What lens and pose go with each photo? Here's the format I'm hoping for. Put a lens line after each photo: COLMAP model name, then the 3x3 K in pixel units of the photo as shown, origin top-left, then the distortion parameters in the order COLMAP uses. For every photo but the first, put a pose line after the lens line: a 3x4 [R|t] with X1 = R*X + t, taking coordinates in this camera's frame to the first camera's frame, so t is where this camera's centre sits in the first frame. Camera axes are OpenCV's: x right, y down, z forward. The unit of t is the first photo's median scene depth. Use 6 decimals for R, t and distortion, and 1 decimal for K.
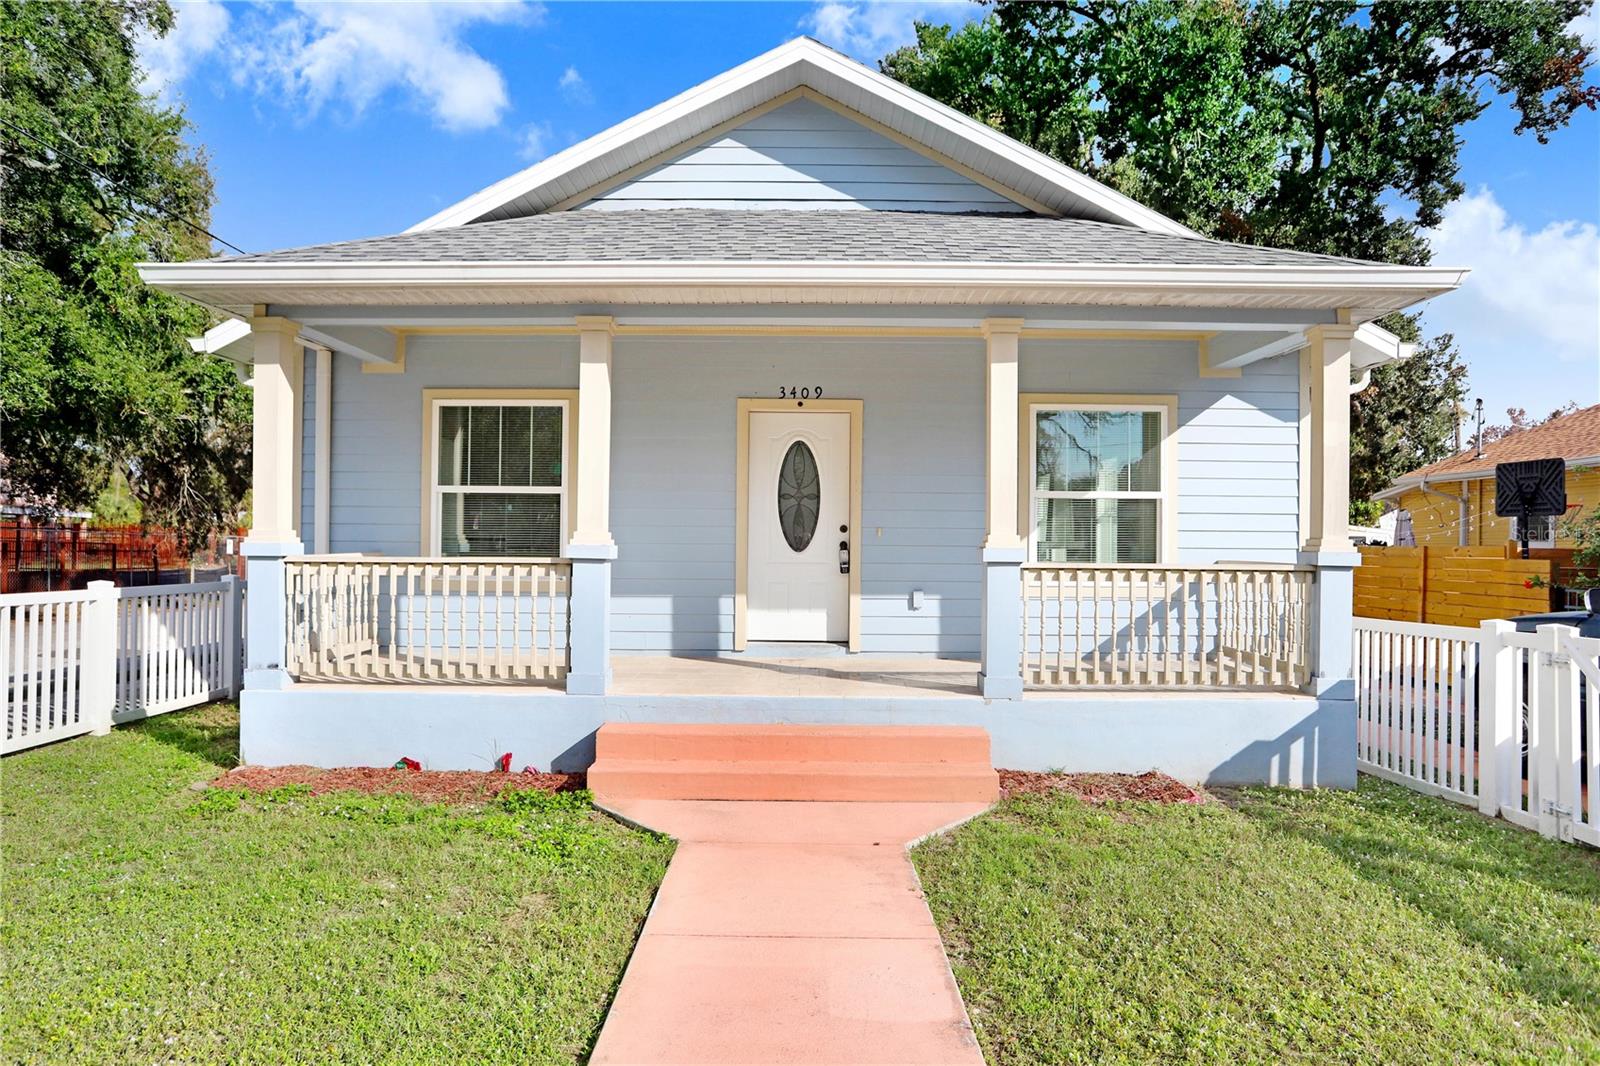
lens RADIAL K [[973.3, 0, 800.0], [0, 973.3, 533.0], [0, 0, 1]] dist [0.000628, 0.000123]
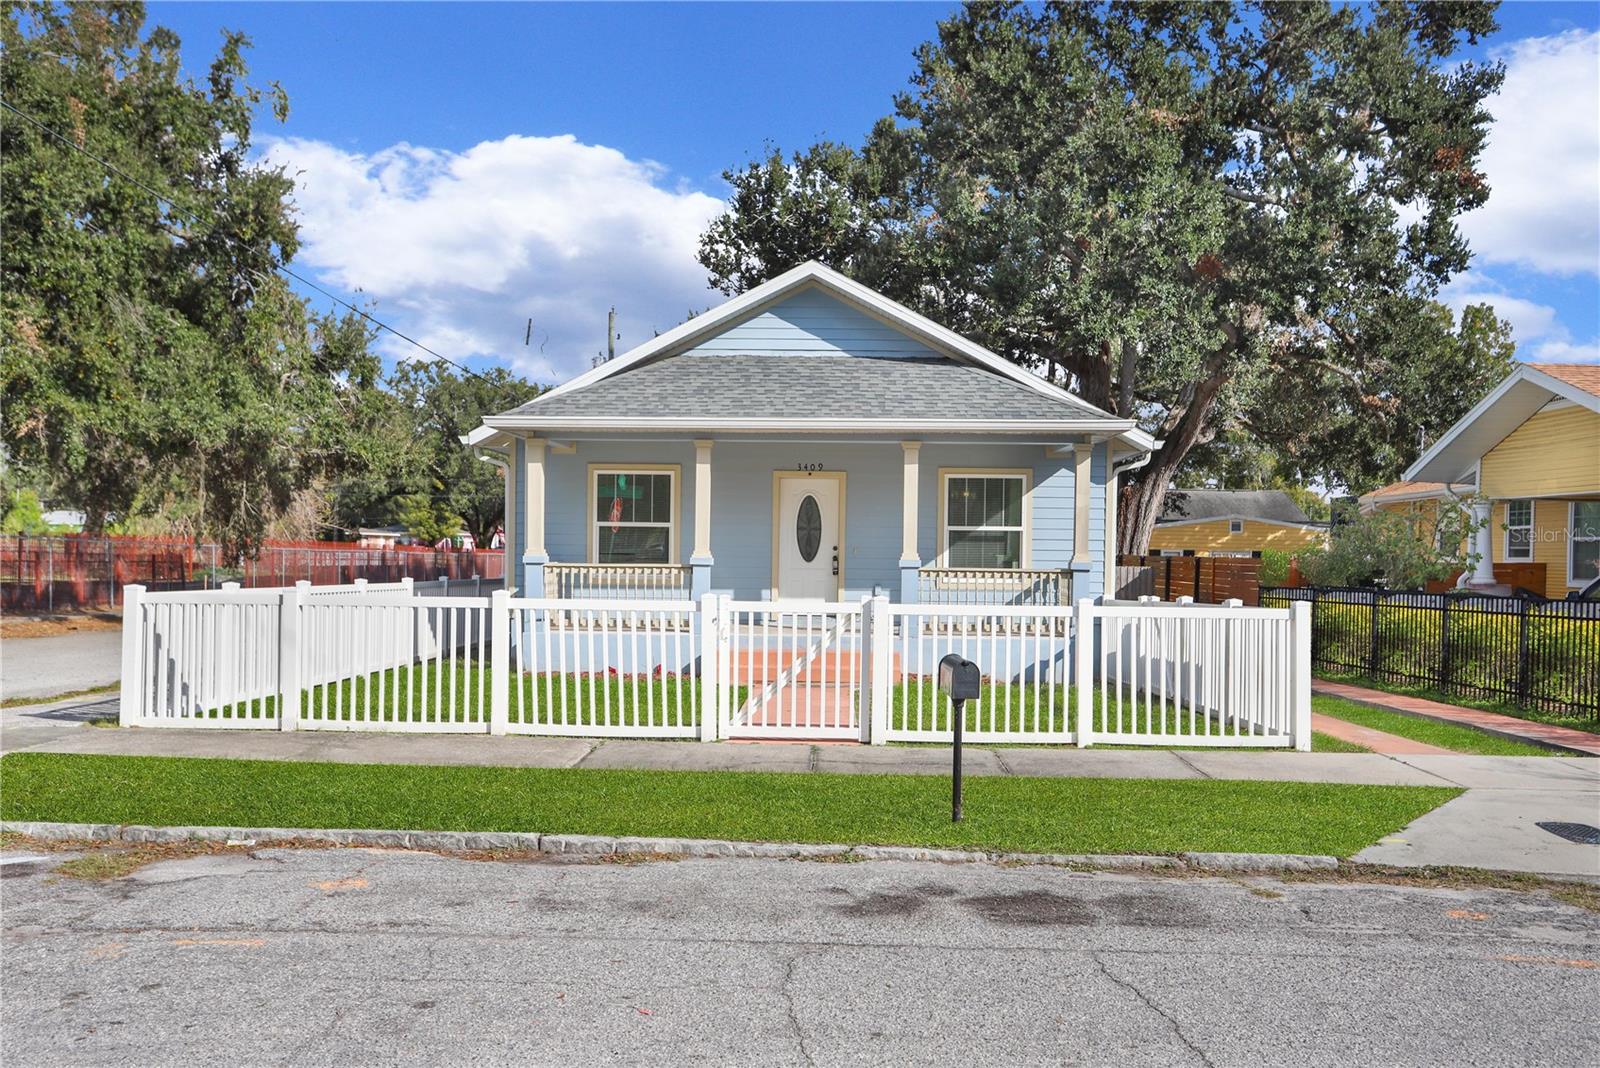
lens RADIAL K [[1342.1, 0, 800.0], [0, 1342.1, 534.0], [0, 0, 1]] dist [-0.000788, -0.000199]
pose [[0.999922, 0.002617, -0.012244, 0.011884], [-0.002609, 0.999996, 0.000708, -0.027911], [0.012246, -0.000676, 0.999925, -1.348725]]
